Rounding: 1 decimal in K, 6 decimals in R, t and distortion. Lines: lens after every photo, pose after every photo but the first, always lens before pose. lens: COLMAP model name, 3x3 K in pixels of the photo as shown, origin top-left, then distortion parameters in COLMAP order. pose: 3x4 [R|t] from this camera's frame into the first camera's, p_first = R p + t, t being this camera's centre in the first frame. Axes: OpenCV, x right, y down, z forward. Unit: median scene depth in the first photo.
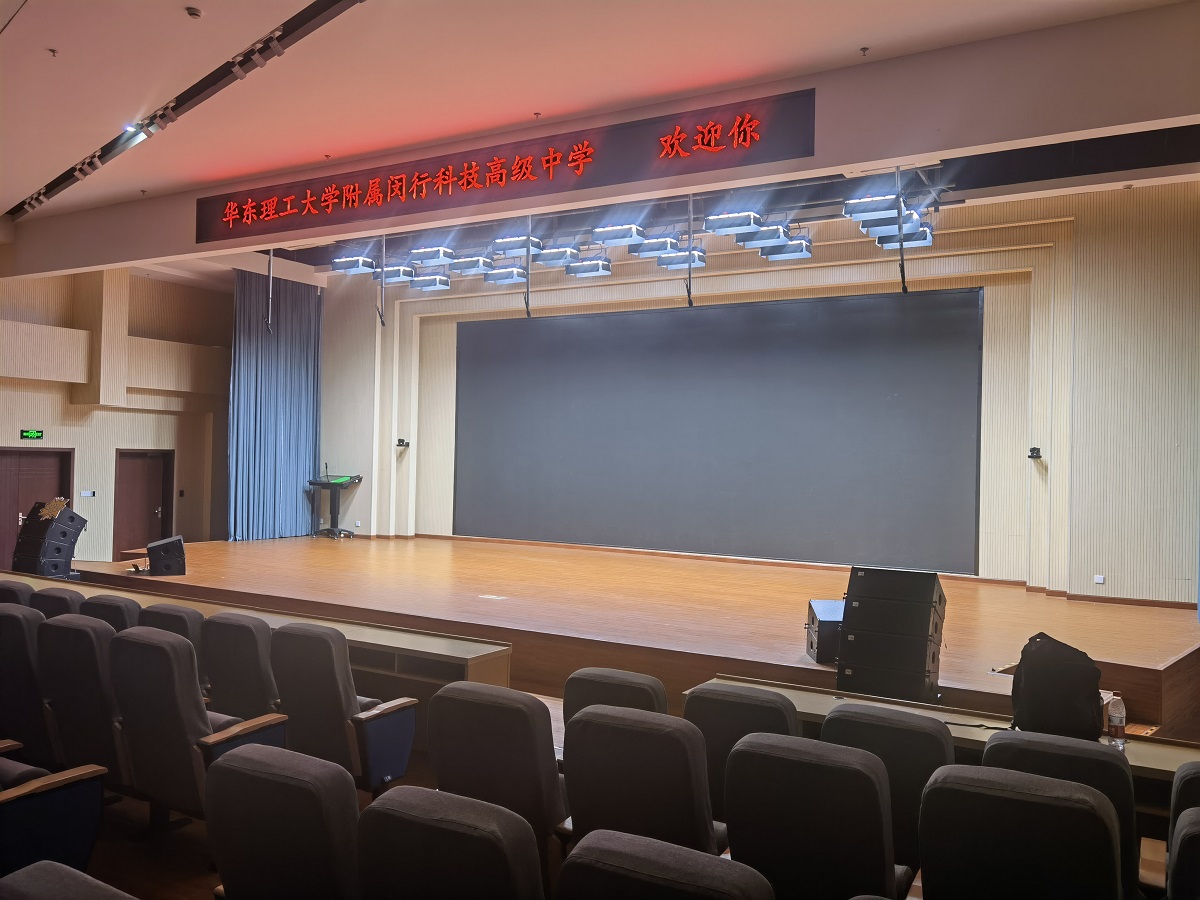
lens RADIAL K [[957.8, 0, 600.8], [0, 957.8, 454.3], [0, 0, 1]] dist [0.013865, 0.000256]
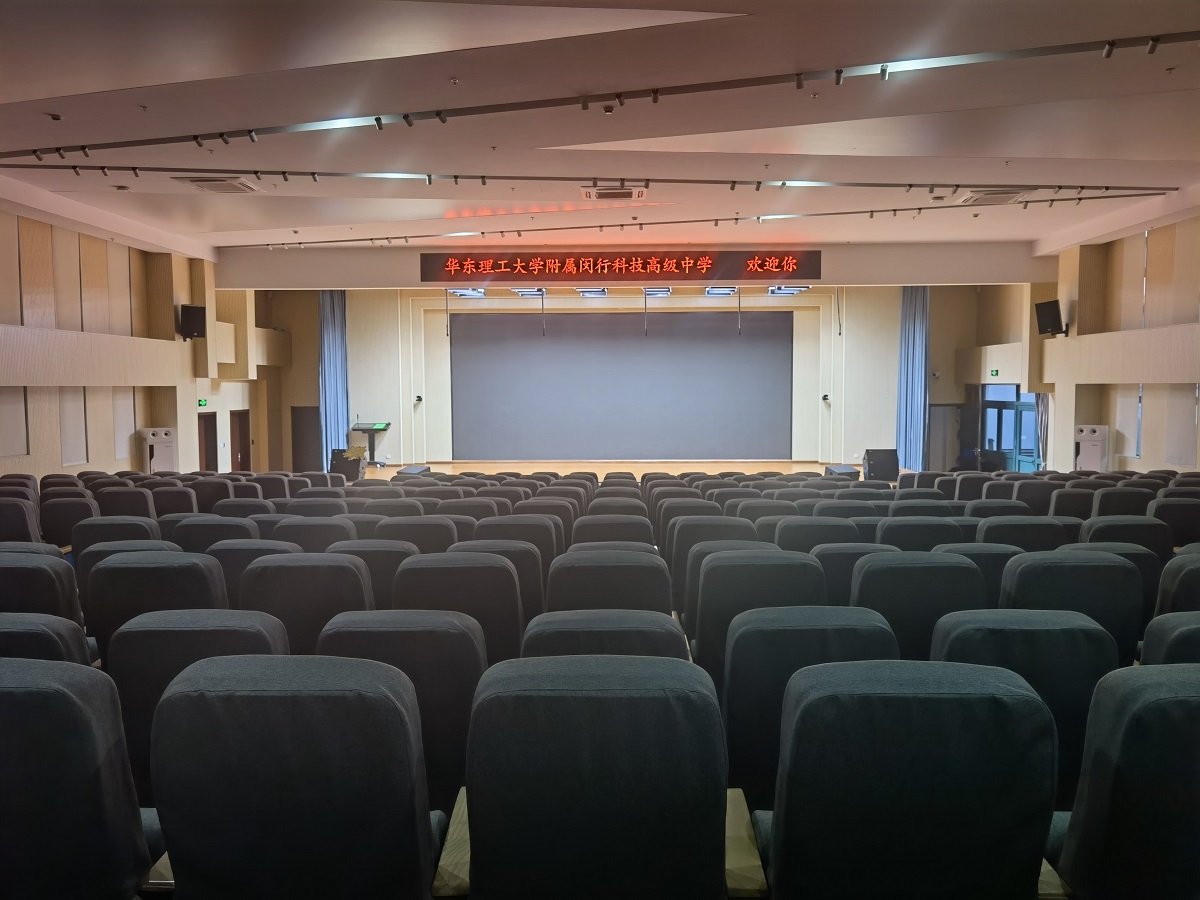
lens RADIAL K [[957.8, 0, 591.4], [0, 957.8, 451.3], [0, 0, 1]] dist [0.013865, 0.000256]
pose [[0.879085, -0.055451, 0.473429, -1.048509], [0.022298, 0.996907, 0.075360, -0.056556], [-0.476143, -0.055691, 0.877602, -0.616363]]
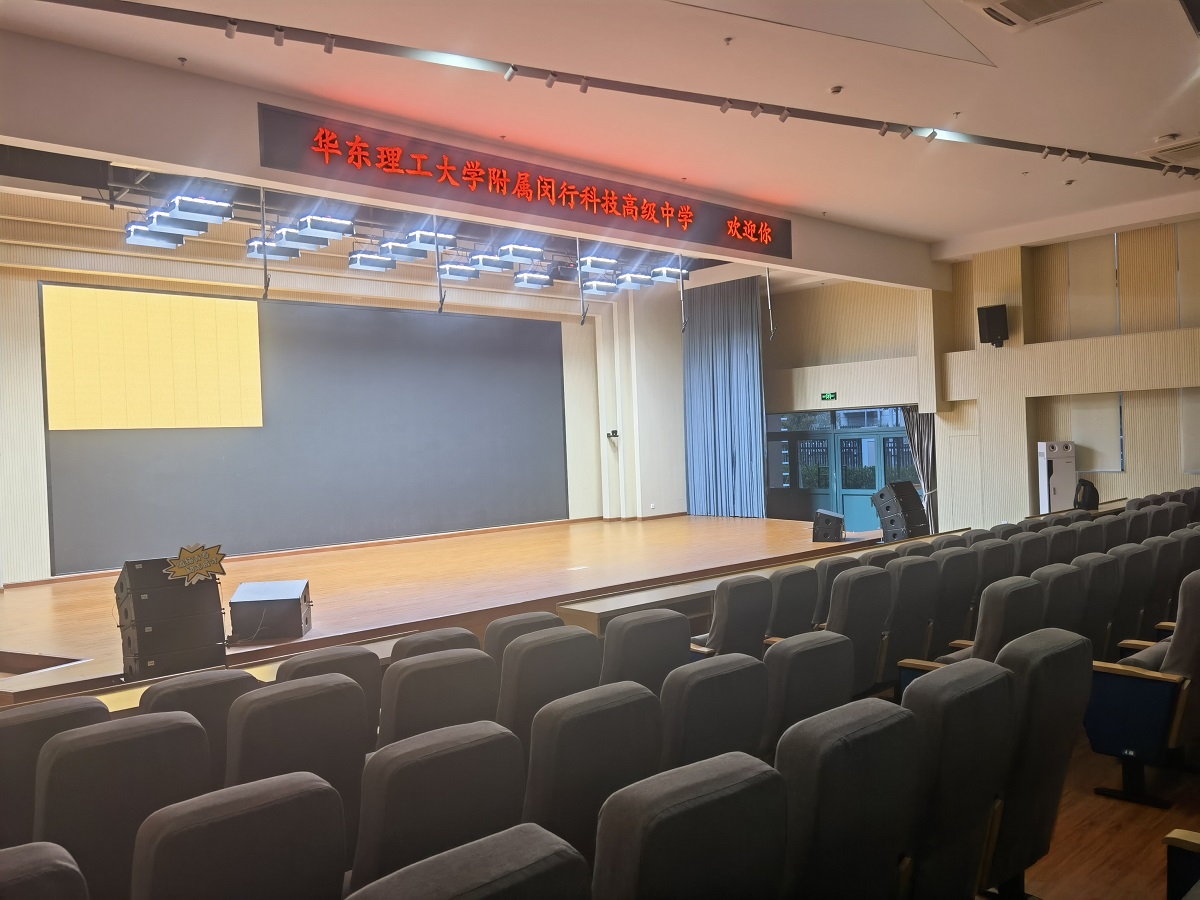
lens RADIAL K [[957.8, 0, 597.8], [0, 957.8, 447.2], [0, 0, 1]] dist [0.013865, 0.000256]
pose [[0.283657, -0.034510, 0.958305, -1.156410], [0.046280, 0.998680, 0.022265, -0.016204], [-0.957809, 0.038034, 0.284879, 0.627474]]
